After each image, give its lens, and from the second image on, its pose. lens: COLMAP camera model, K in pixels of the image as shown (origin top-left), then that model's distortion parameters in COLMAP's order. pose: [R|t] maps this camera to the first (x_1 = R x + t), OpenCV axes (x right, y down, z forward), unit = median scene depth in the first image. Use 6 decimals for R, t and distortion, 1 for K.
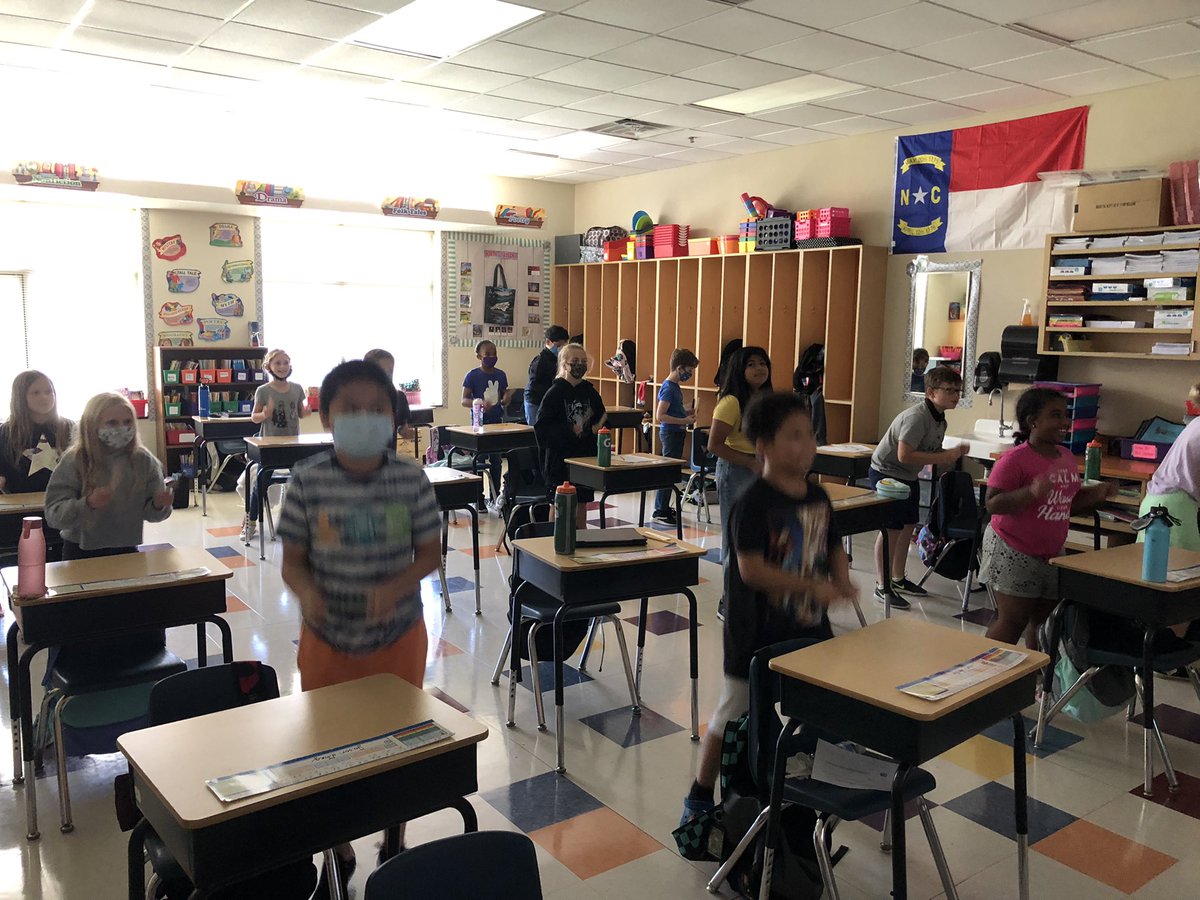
lens RADIAL K [[976.5, 0, 600.0], [0, 976.5, 450.0], [0, 0, 1]] dist [0.024382, -0.001095]
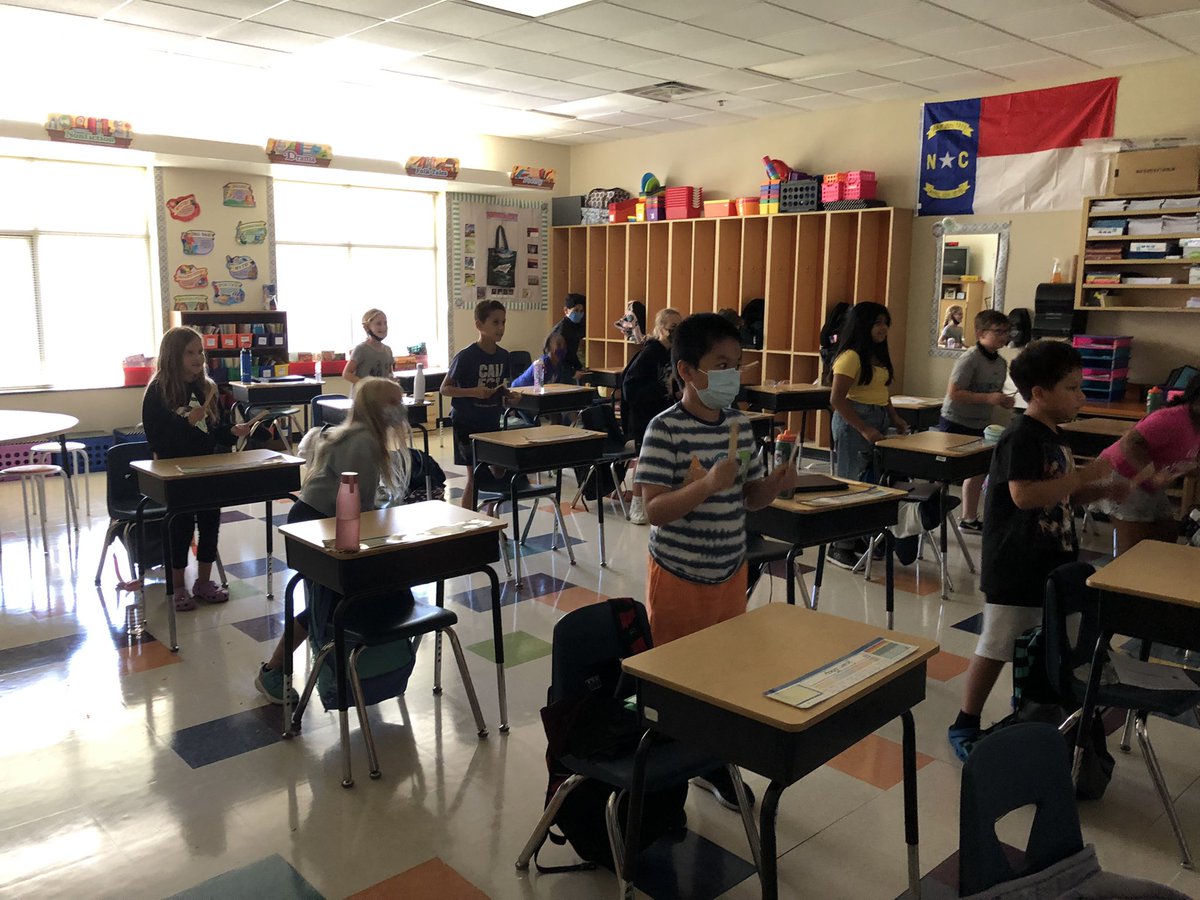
lens RADIAL K [[976.5, 0, 600.0], [0, 976.5, 450.0], [0, 0, 1]] dist [0.024382, -0.001095]
pose [[0.993034, -0.025285, 0.115081, -0.159351], [0.021065, 0.999066, 0.037736, 0.004088], [-0.115927, -0.035049, 0.992639, -0.014194]]
